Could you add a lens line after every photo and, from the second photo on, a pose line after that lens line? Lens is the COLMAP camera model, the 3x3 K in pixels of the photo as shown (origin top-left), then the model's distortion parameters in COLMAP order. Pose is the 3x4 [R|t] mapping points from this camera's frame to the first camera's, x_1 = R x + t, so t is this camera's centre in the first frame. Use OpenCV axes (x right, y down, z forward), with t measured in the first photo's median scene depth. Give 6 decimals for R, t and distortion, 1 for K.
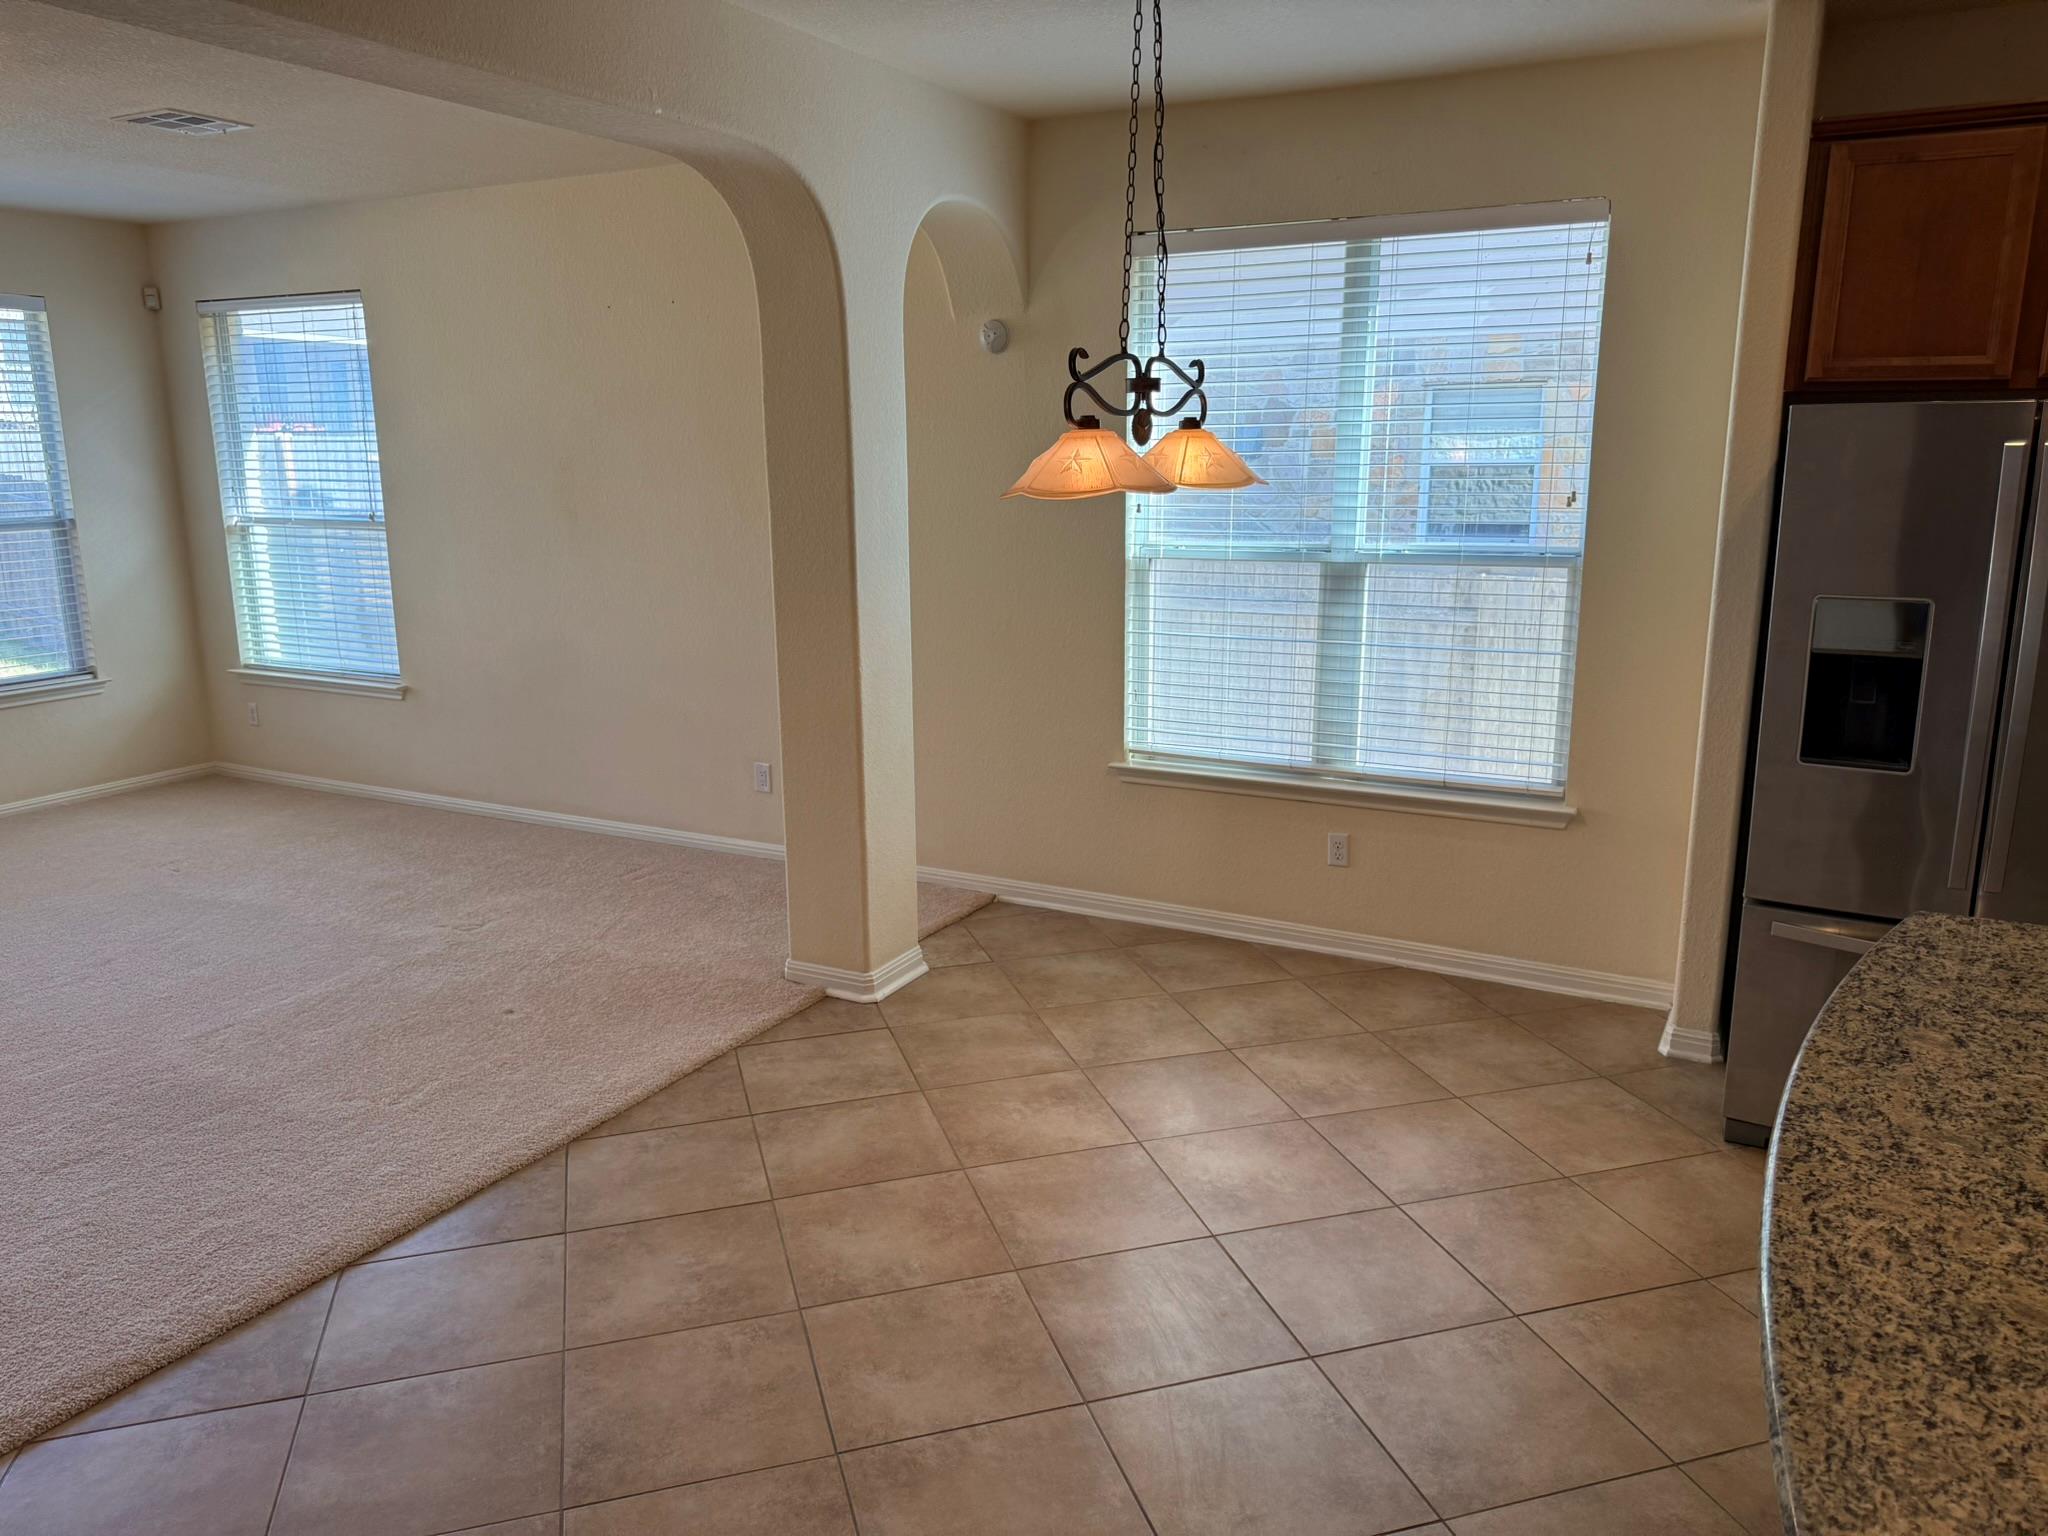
lens RADIAL K [[1464.1, 0, 1030.6], [0, 1464.1, 774.4], [0, 0, 1]] dist [-0.017946, 0.009567]
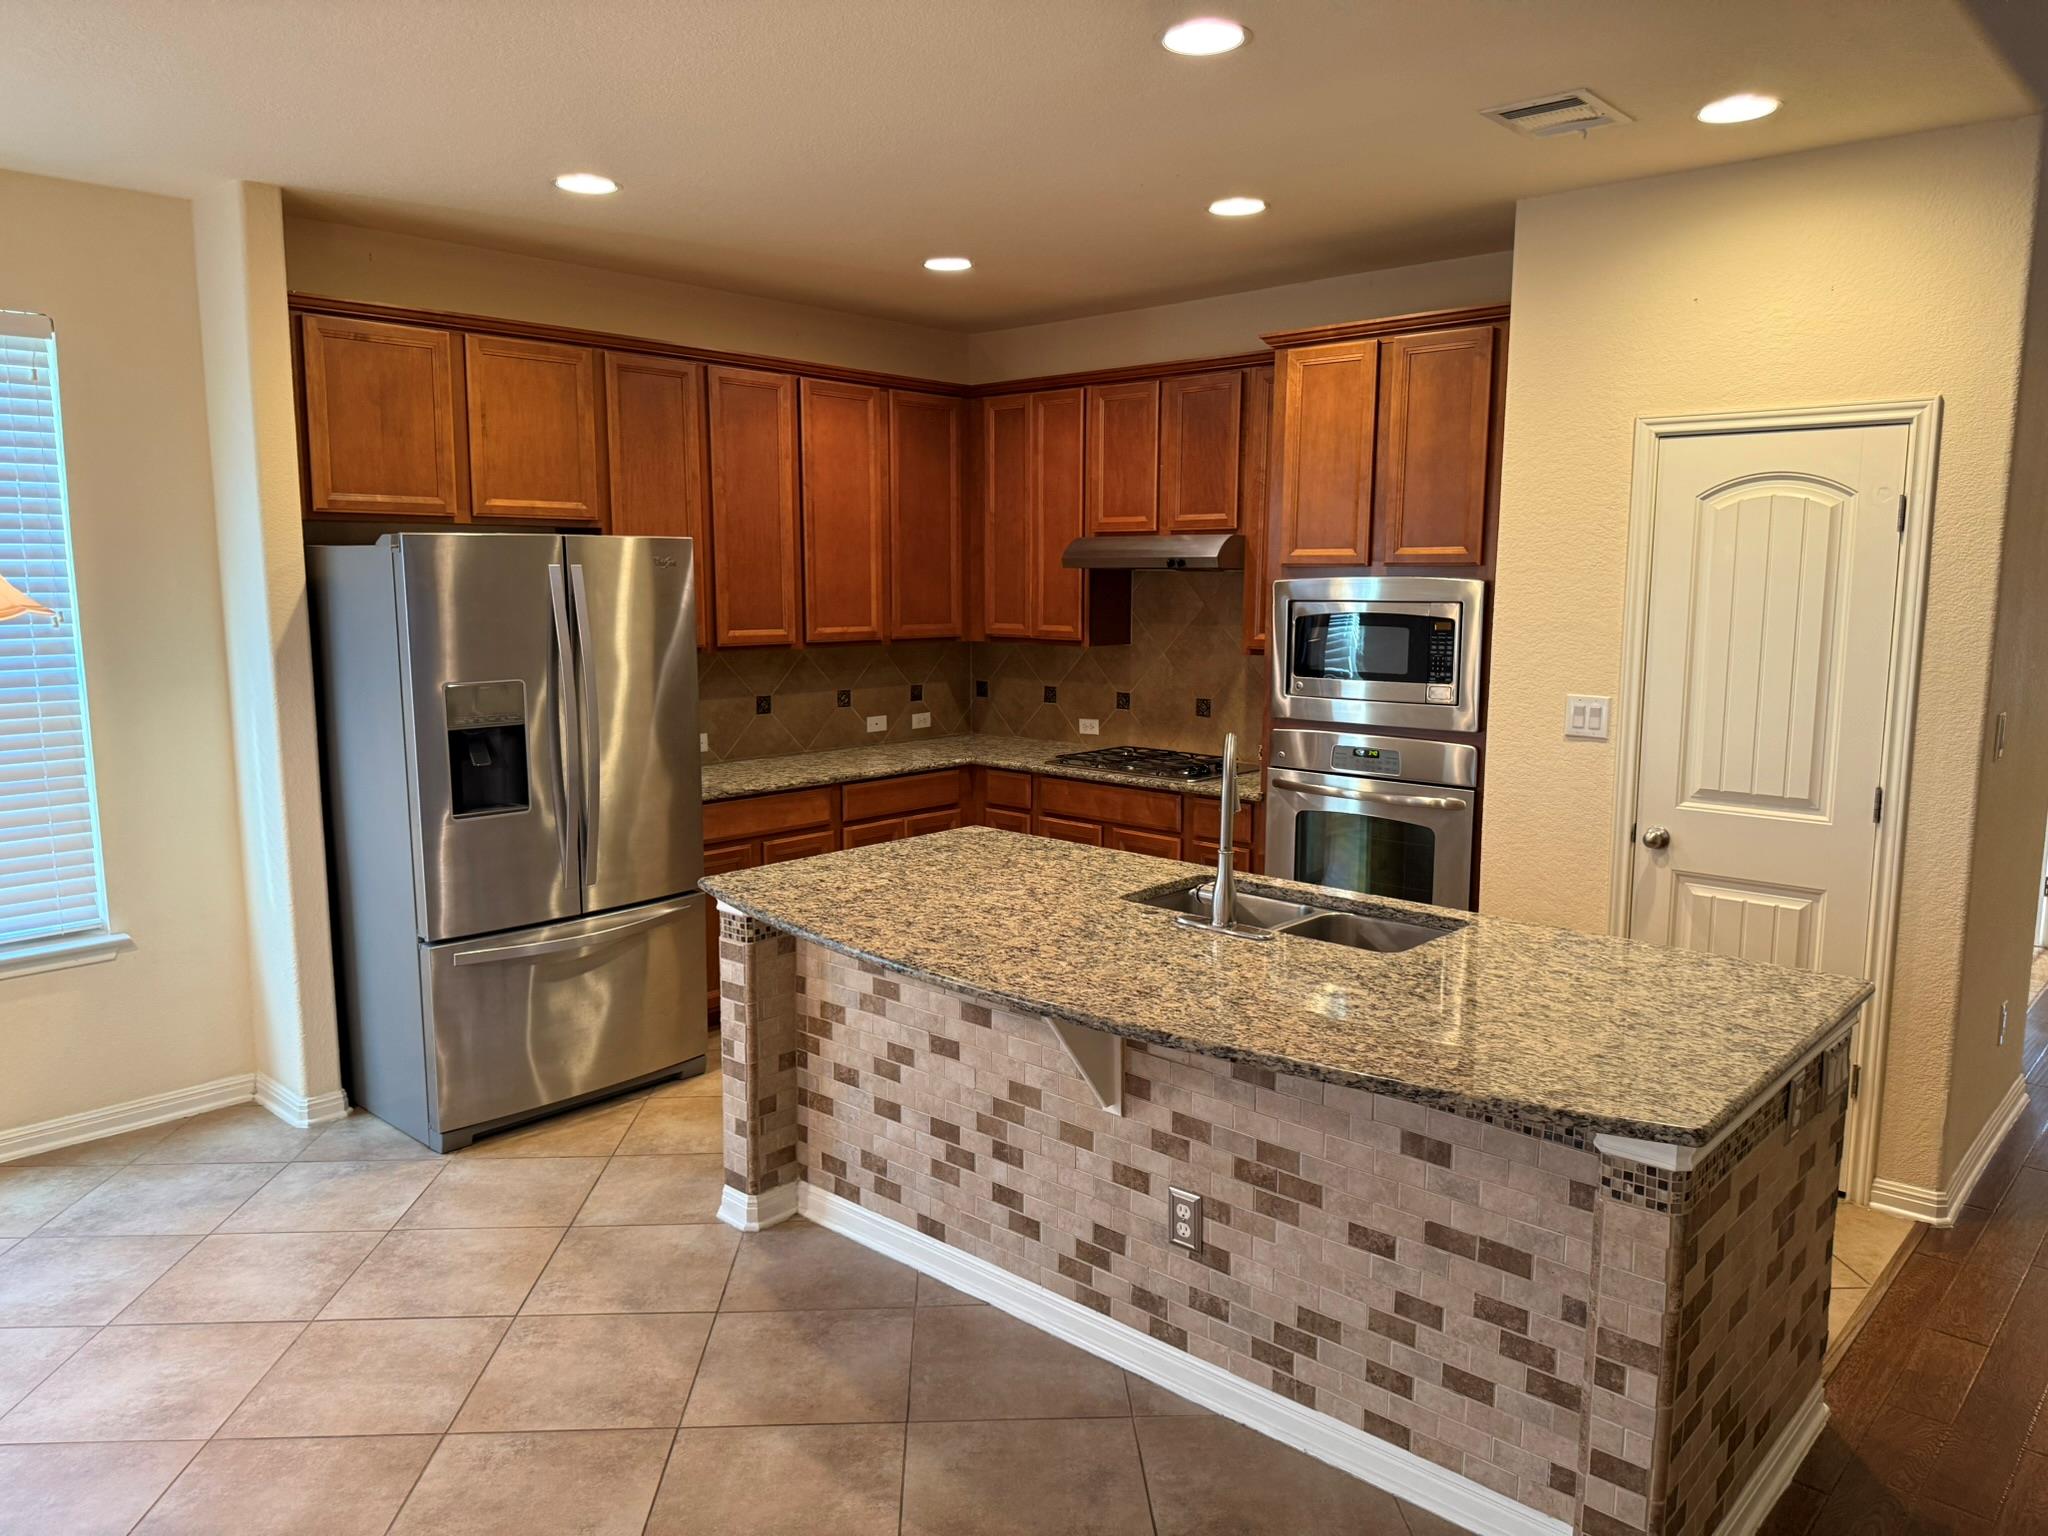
lens RADIAL K [[1439.7, 0, 1029.1], [0, 1439.7, 763.9], [0, 0, 1]] dist [0.173335, -0.356766]
pose [[0.247184, -0.127301, 0.960570, -0.744856], [0.210081, 0.974793, 0.075126, -0.063007], [-0.945921, 0.183227, 0.267697, 0.281335]]
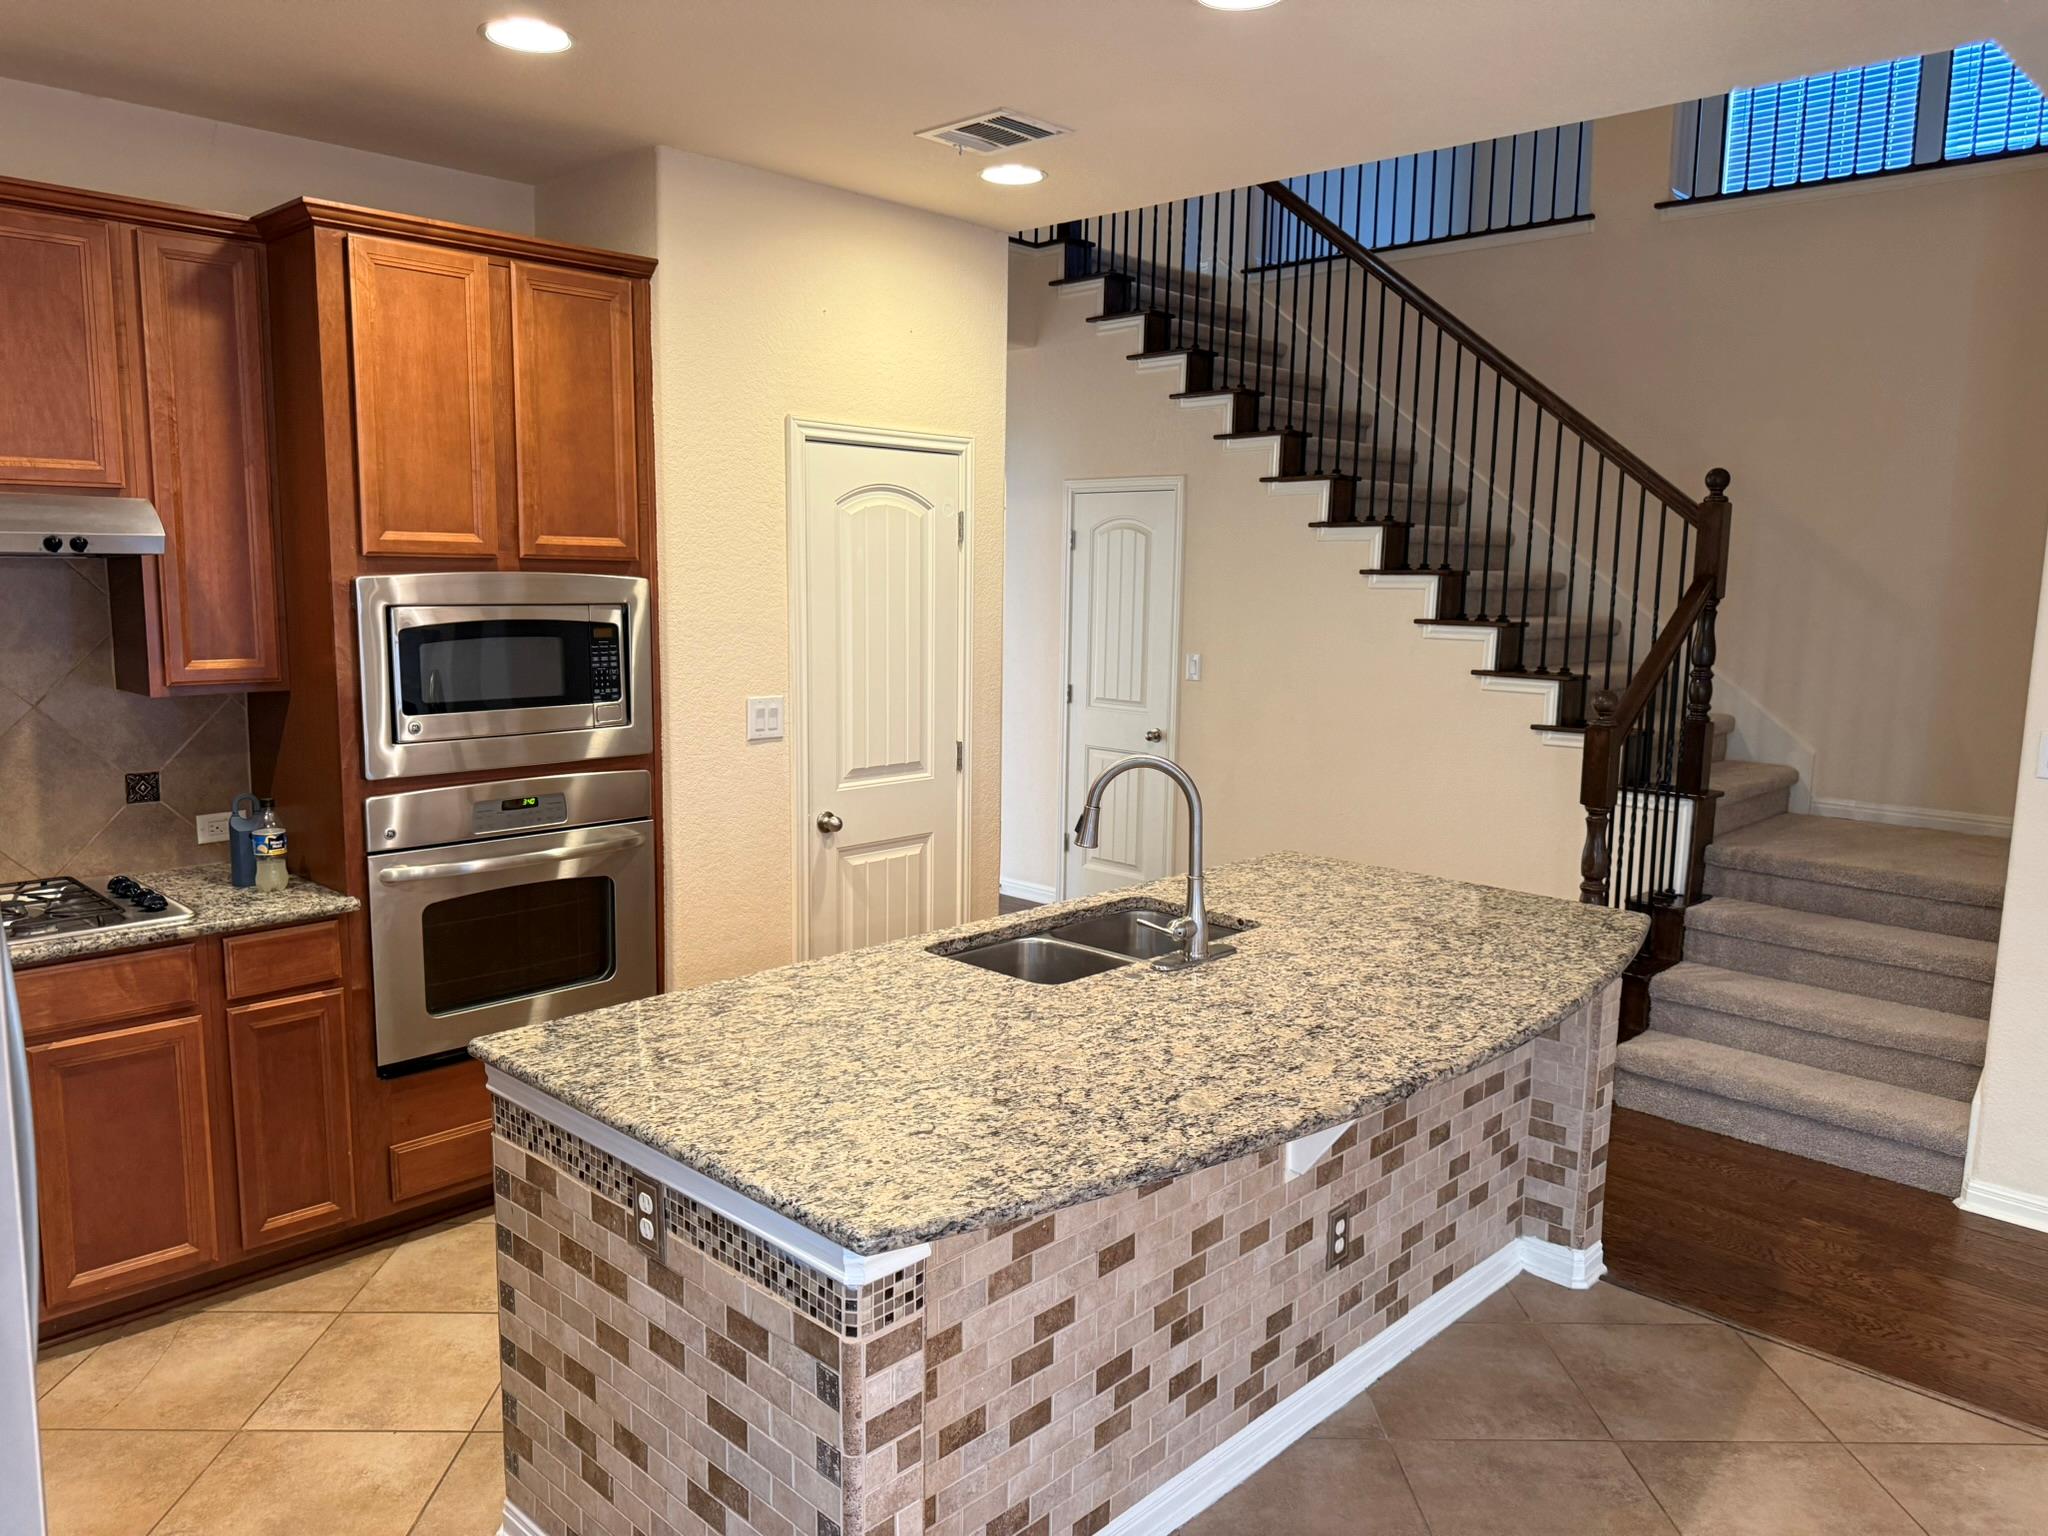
lens RADIAL K [[1439.7, 0, 1029.1], [0, 1439.7, 763.9], [0, 0, 1]] dist [0.173335, -0.356766]
pose [[-0.962451, -0.049622, 0.266880, 0.375551], [0.046670, 0.938262, 0.342762, -0.371514], [-0.267412, 0.342347, -0.900716, 1.607074]]
